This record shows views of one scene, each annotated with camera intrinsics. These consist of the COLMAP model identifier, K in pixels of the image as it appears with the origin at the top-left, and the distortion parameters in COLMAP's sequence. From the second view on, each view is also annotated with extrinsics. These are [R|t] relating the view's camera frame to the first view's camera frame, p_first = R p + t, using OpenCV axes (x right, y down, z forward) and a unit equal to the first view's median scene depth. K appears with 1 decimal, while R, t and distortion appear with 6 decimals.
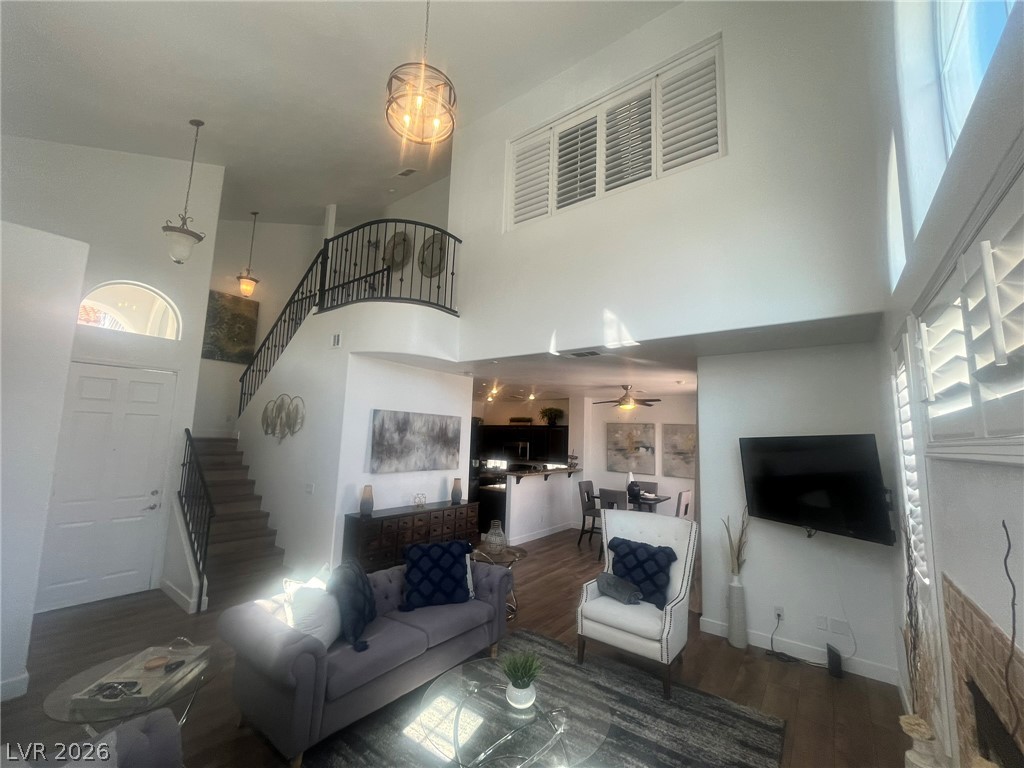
lens RADIAL K [[417.2, 0, 508.2], [0, 417.2, 384.4], [0, 0, 1]] dist [-0.001151, -0.000641]
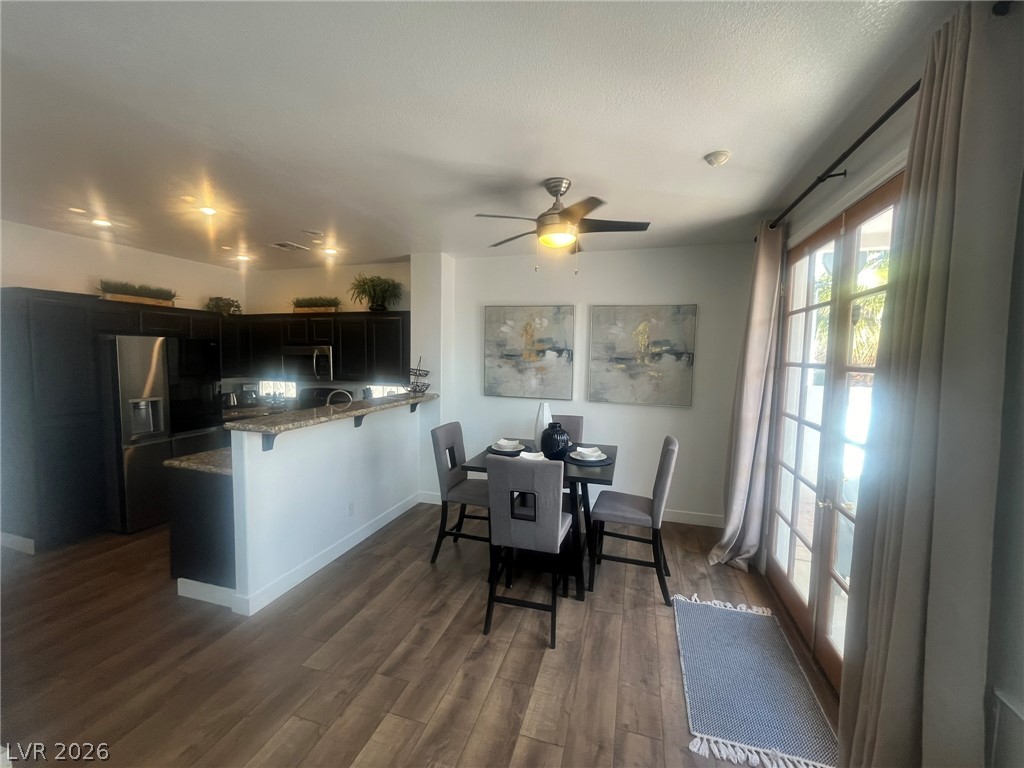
lens RADIAL K [[417.2, 0, 508.2], [0, 417.2, 384.4], [0, 0, 1]] dist [-0.001151, -0.000641]
pose [[0.940457, -0.045725, 0.336824, 0.085798], [-0.026899, 0.977792, 0.207843, 0.081018], [-0.338847, -0.204527, 0.918342, 0.499906]]
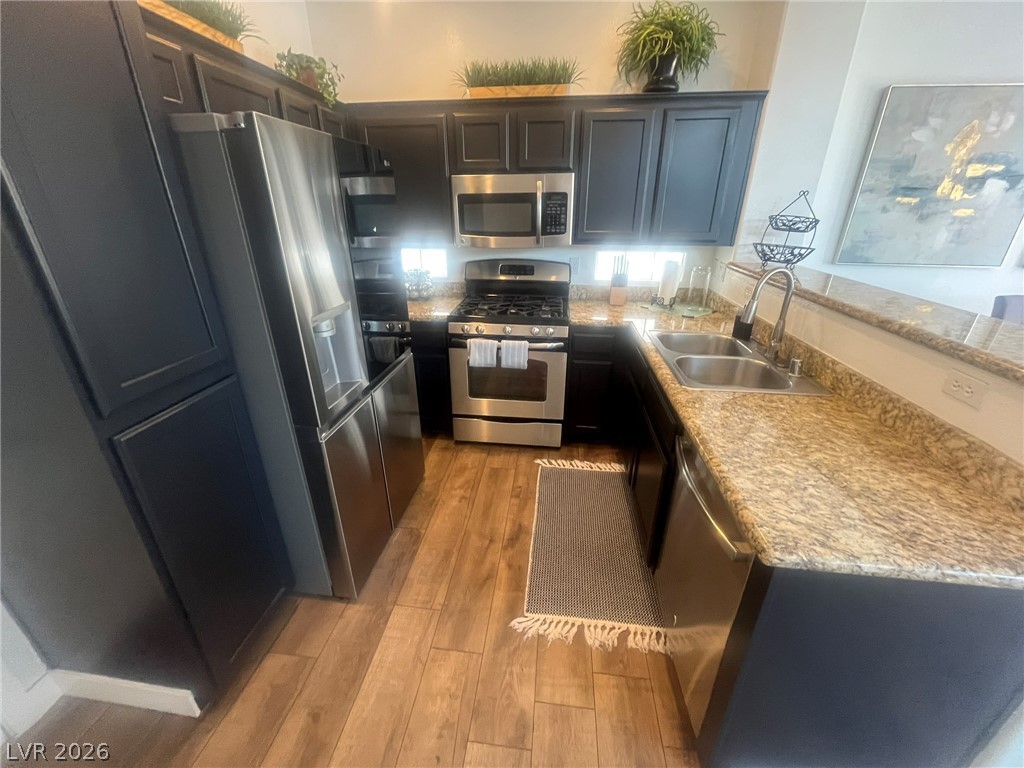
lens RADIAL K [[417.2, 0, 508.2], [0, 417.2, 384.4], [0, 0, 1]] dist [-0.001151, -0.000641]
pose [[0.860784, -0.232714, 0.452653, -0.148350], [-0.038111, 0.857384, 0.513264, 0.132858], [-0.507541, -0.459060, 0.729154, 0.855857]]
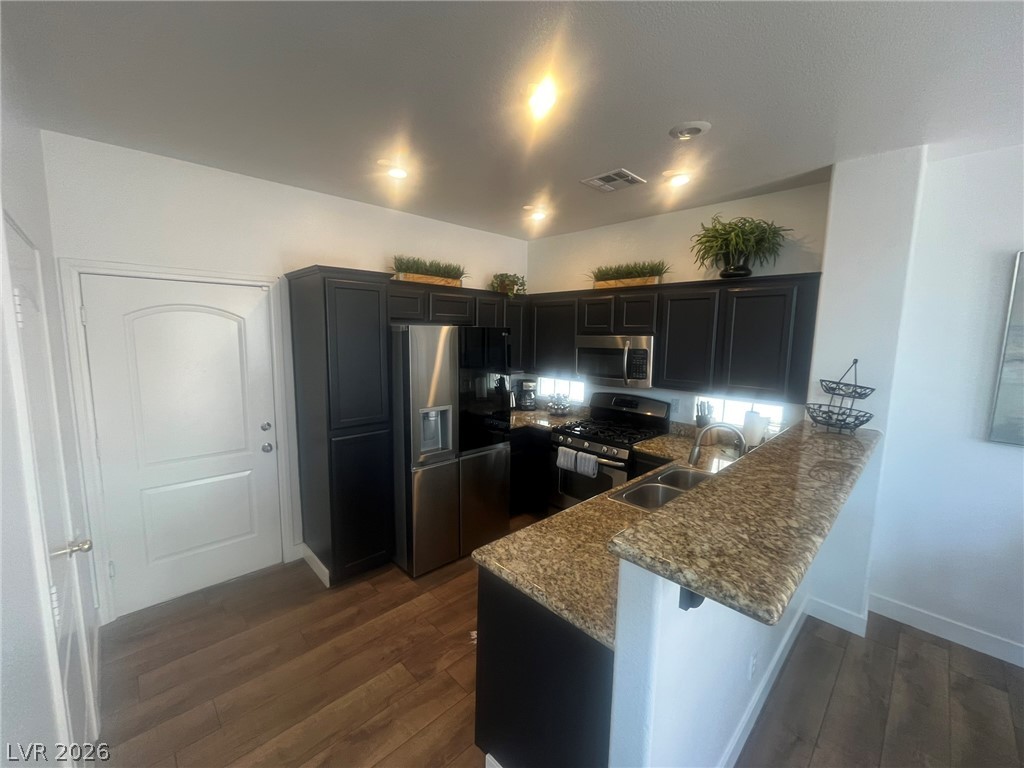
lens RADIAL K [[417.2, 0, 508.2], [0, 417.2, 384.4], [0, 0, 1]] dist [-0.001151, -0.000641]
pose [[0.987879, -0.001129, -0.155223, -0.016580], [0.040532, 0.967159, 0.250921, 0.096996], [0.149842, -0.254171, 0.955481, 0.722364]]
